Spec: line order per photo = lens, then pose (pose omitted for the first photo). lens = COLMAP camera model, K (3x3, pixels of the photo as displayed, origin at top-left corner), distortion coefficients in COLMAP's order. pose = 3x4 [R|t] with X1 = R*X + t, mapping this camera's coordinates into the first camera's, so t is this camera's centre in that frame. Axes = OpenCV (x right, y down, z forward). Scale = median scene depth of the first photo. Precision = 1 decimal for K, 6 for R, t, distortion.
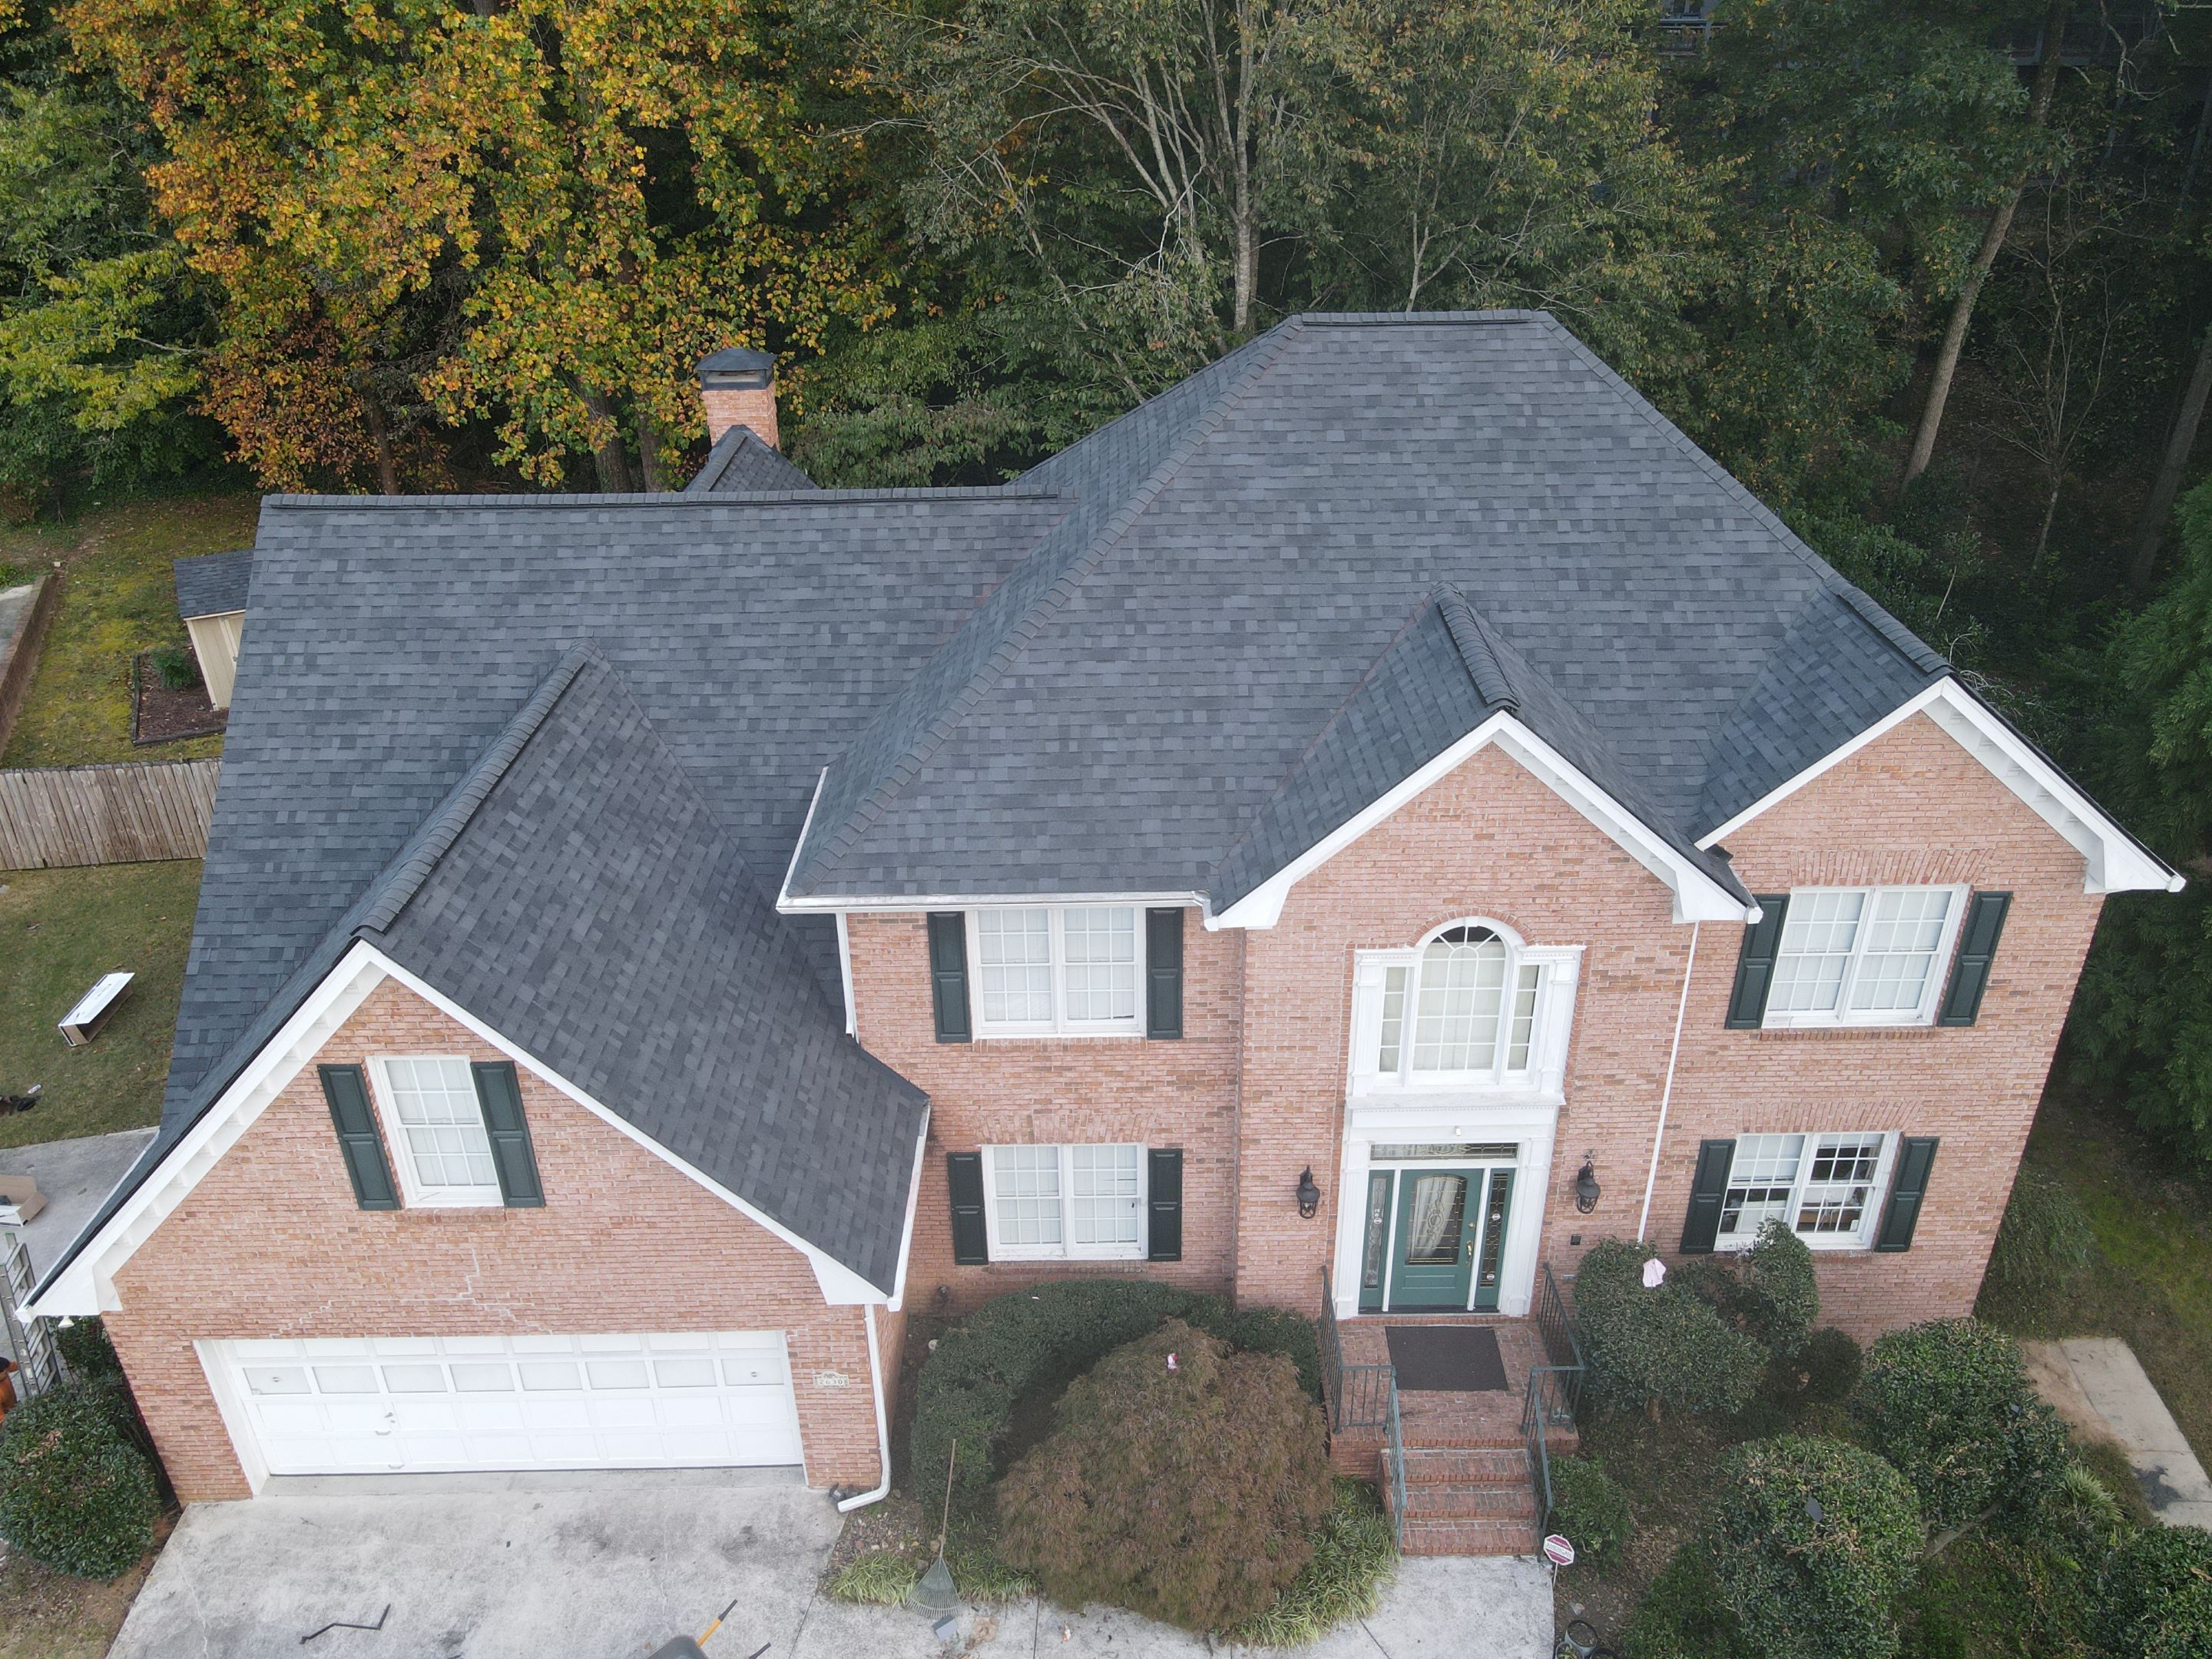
lens RADIAL K [[1632.6, 0, 1106.0], [0, 1632.6, 829.5], [0, 0, 1]] dist [-0.001859, 0.025421]
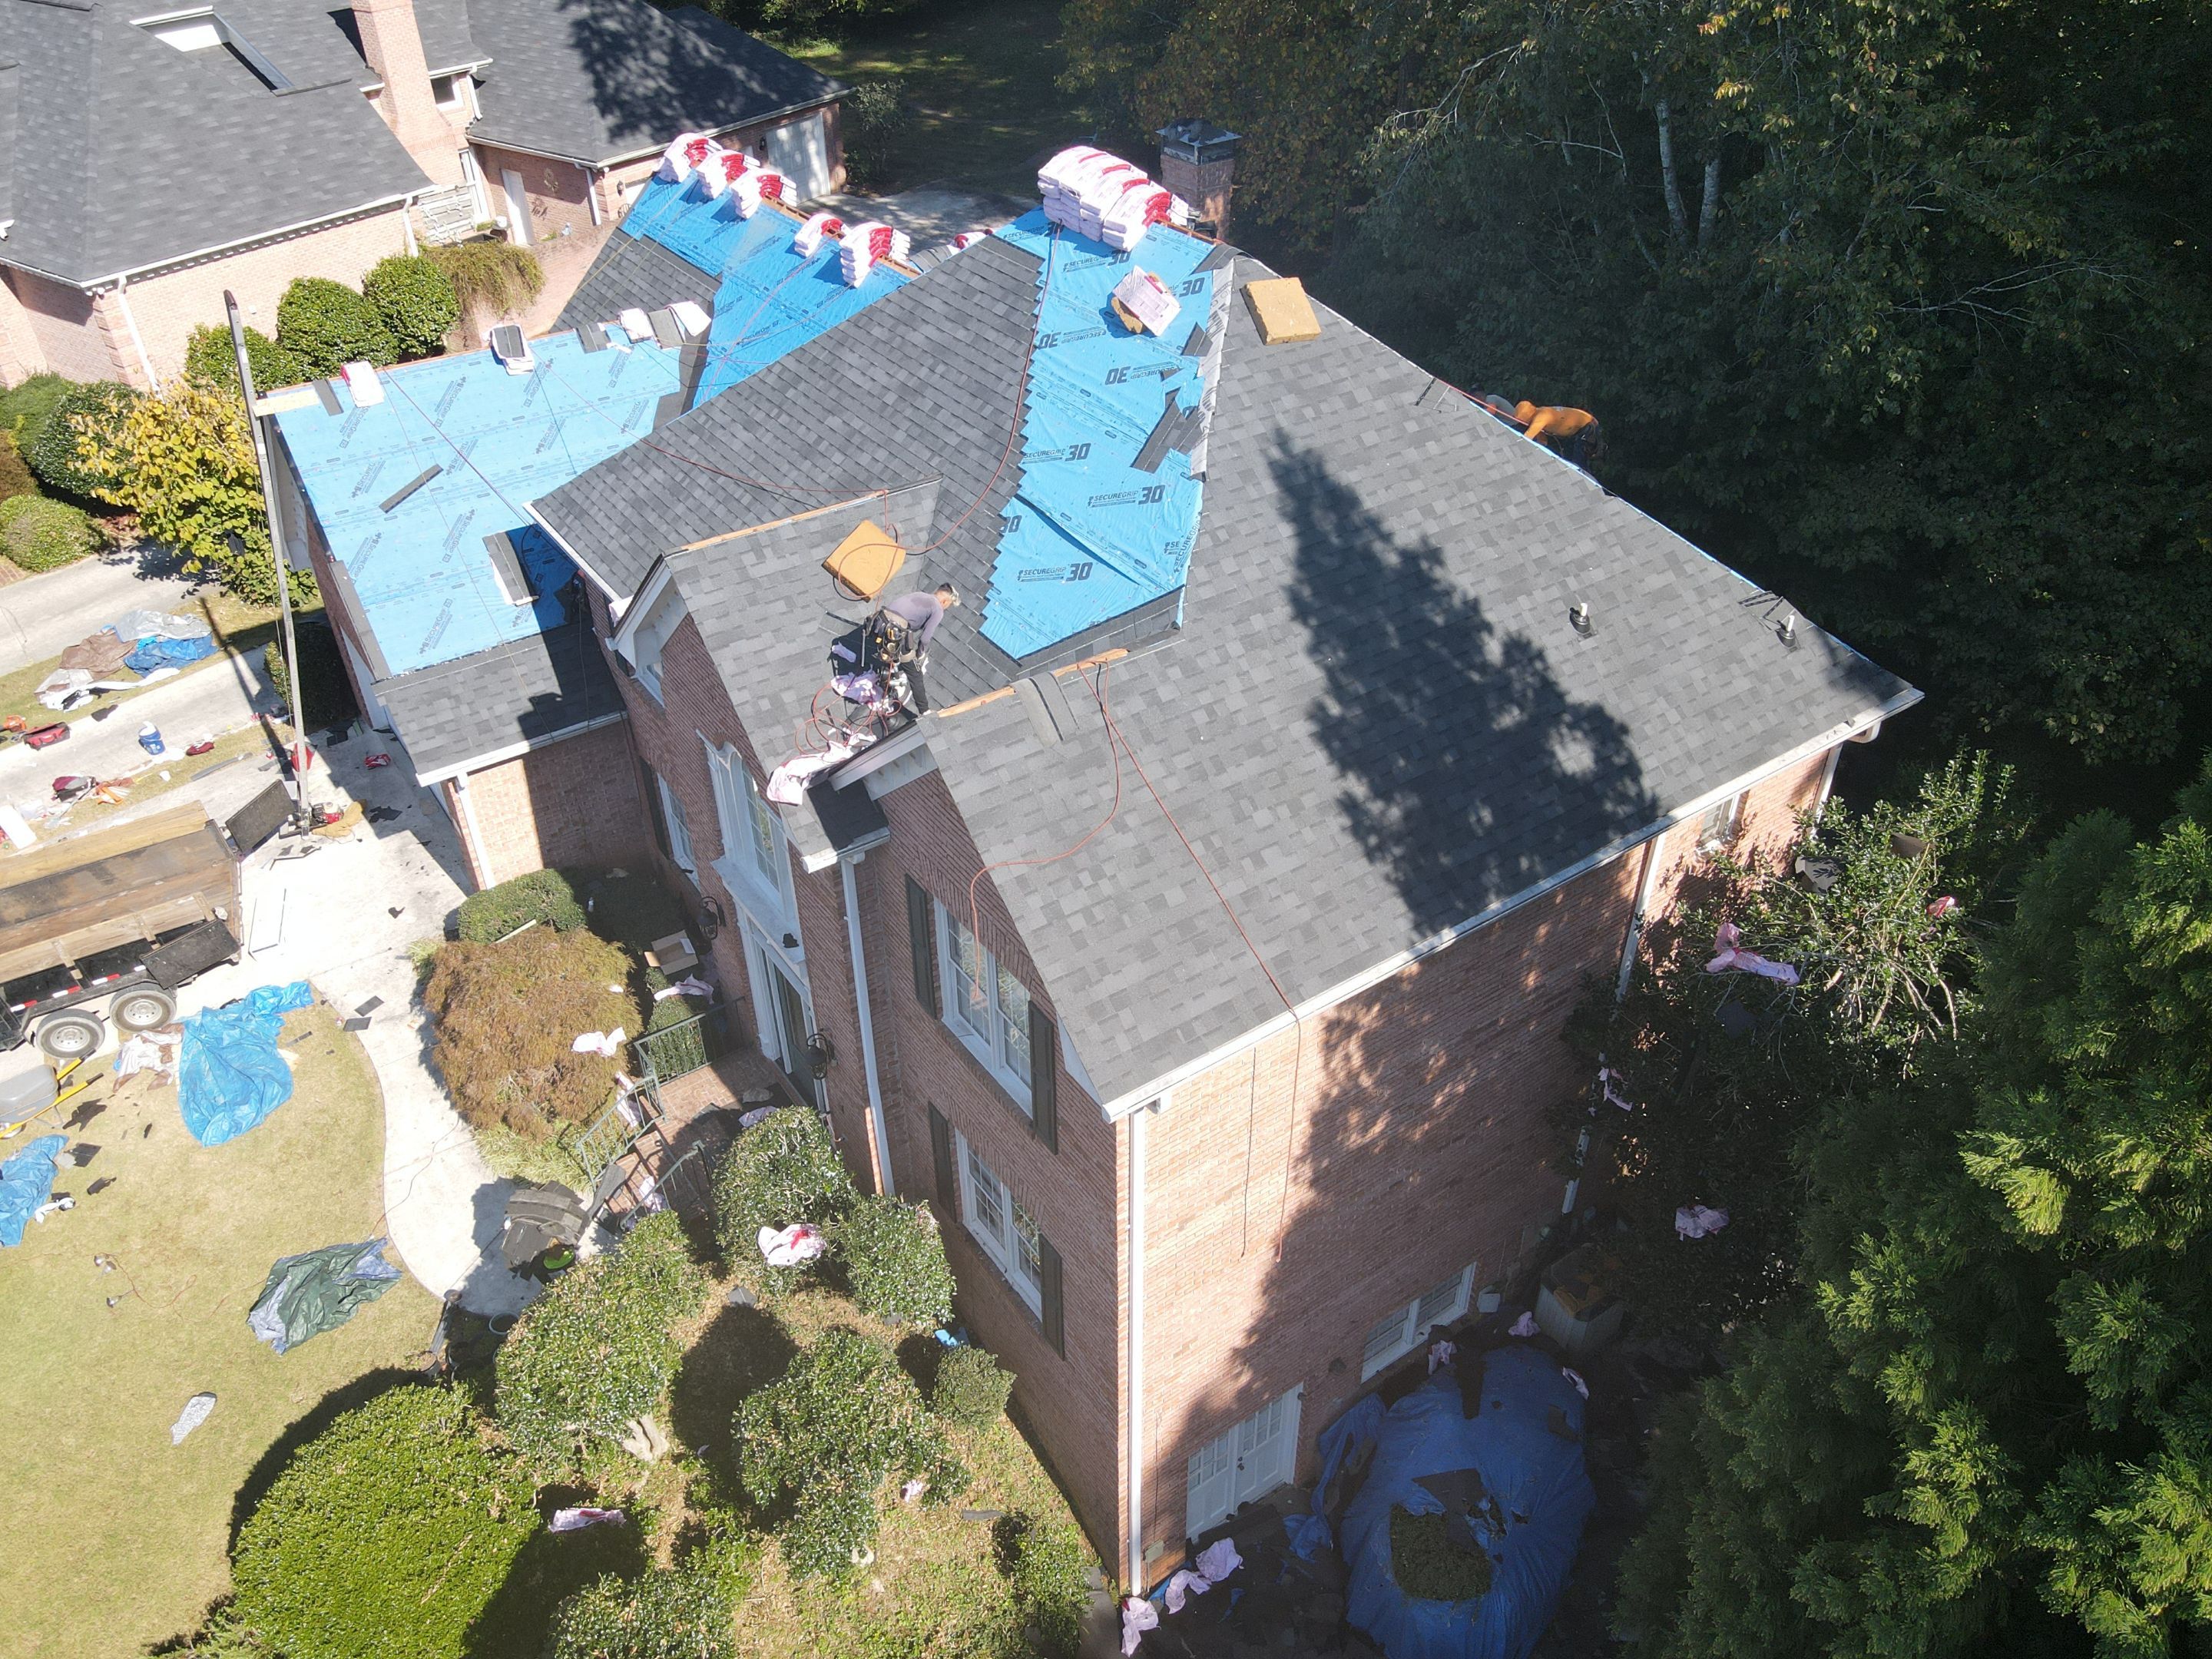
lens RADIAL K [[1613.4, 0, 1109.6], [0, 1613.4, 826.7], [0, 0, 1]] dist [-0.008524, 0.037944]
pose [[0.574912, 0.498898, -0.648519, 1.025067], [-0.394647, 0.863390, 0.314342, -0.318353], [0.716750, 0.075217, 0.693262, 0.402089]]
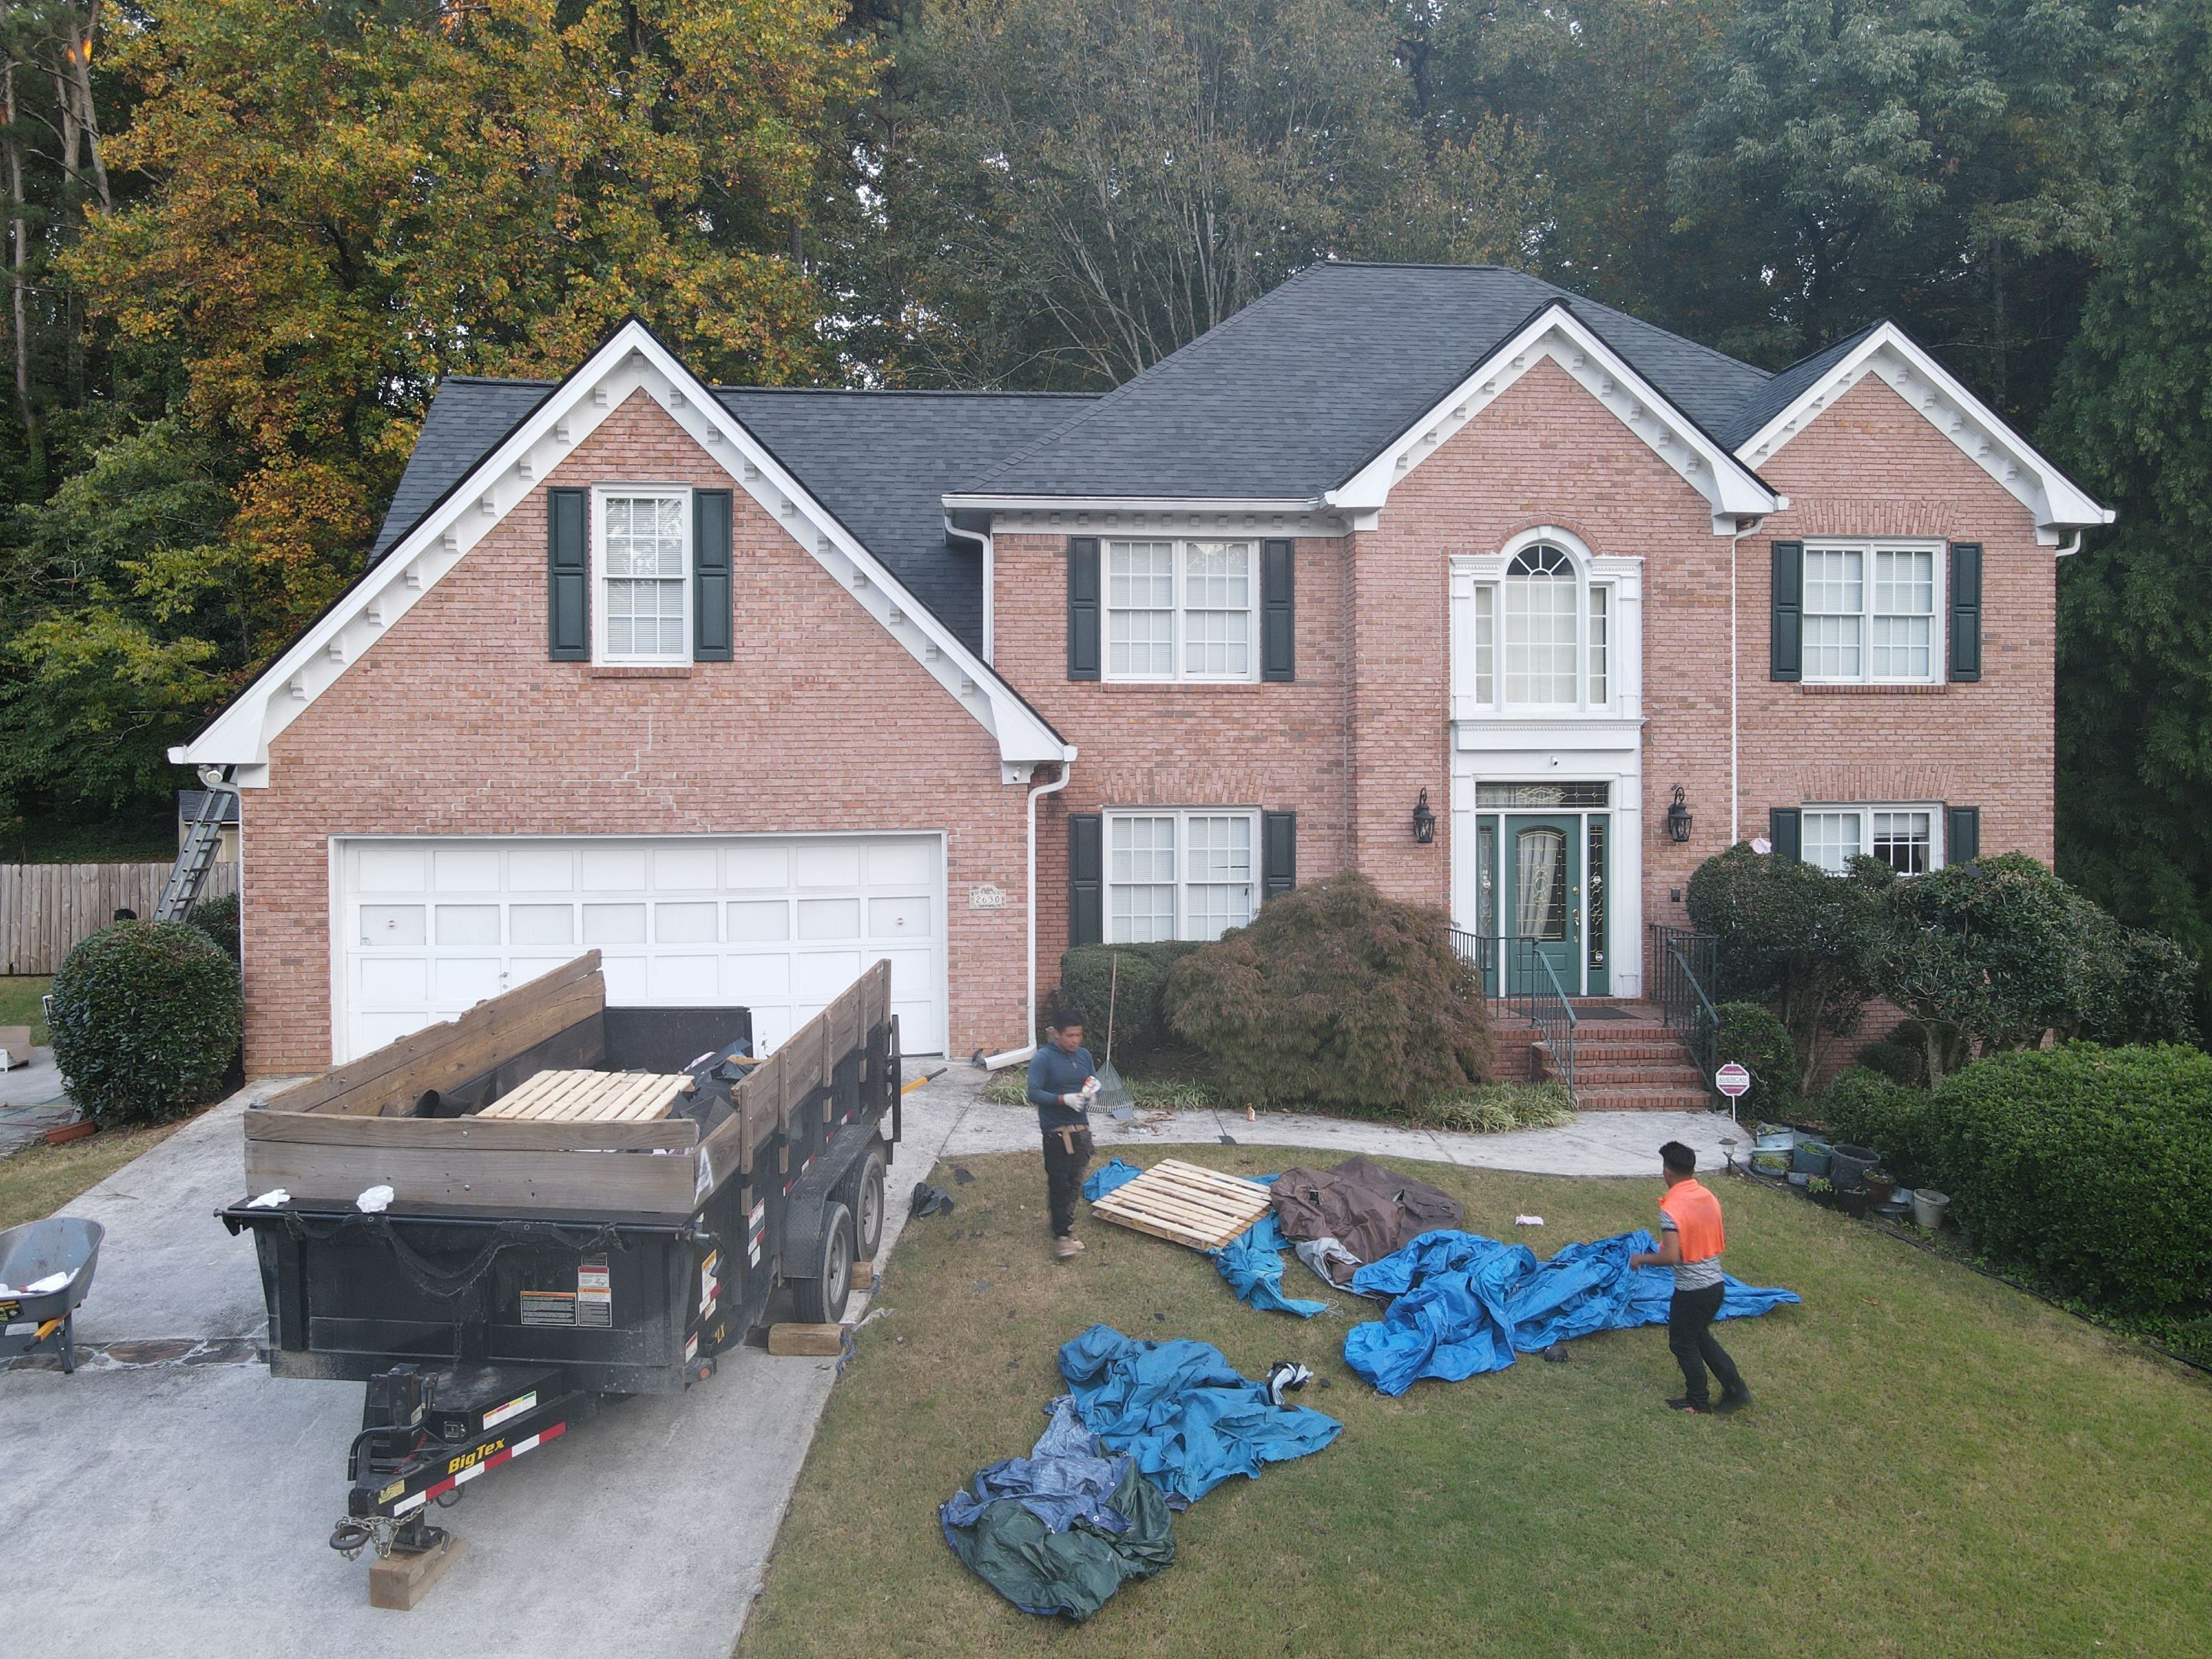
lens RADIAL K [[1637.8, 0, 1103.9], [0, 1637.8, 827.7], [0, 0, 1]] dist [-0.007924, 0.041338]
pose [[0.995183, 0.010229, 0.097496, -0.184648], [0.036567, 0.884026, -0.466005, 0.719224], [-0.090956, 0.467325, 0.879394, 0.102642]]
